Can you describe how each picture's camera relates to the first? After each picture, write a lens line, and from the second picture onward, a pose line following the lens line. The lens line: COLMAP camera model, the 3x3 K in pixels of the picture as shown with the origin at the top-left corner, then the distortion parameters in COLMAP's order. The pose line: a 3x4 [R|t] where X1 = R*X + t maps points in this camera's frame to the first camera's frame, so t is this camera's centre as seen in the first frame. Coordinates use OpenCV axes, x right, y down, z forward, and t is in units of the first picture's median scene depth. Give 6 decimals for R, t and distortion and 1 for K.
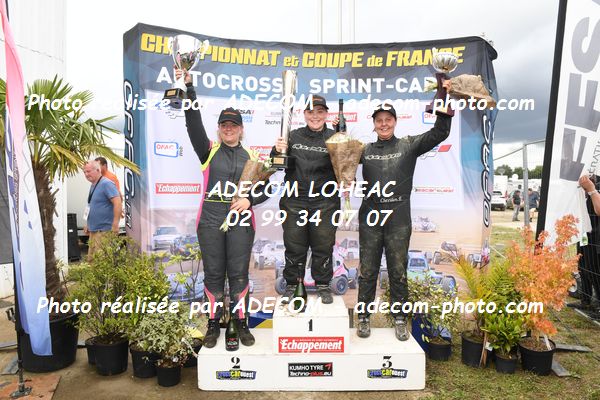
lens RADIAL K [[419.5, 0, 308.7], [0, 419.5, 189.1], [0, 0, 1]] dist [-0.005522, -0.002212]
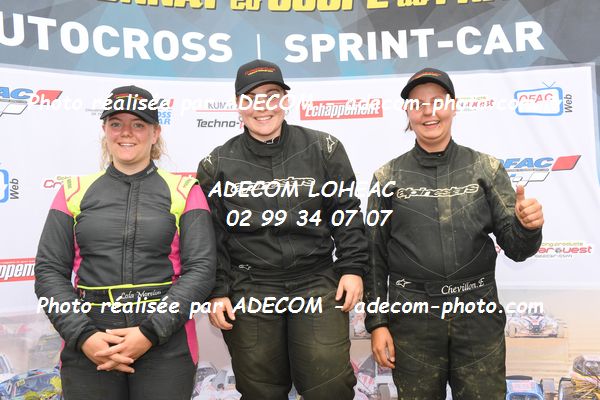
lens RADIAL K [[701.1, 0, 304.5], [0, 701.1, 199.5], [0, 0, 1]] dist [0.111657, -0.020746]
pose [[0.998313, -0.037034, 0.044707, -0.018729], [0.039759, 0.997304, -0.061682, -0.015051], [-0.042302, 0.063356, 0.997094, 0.179756]]
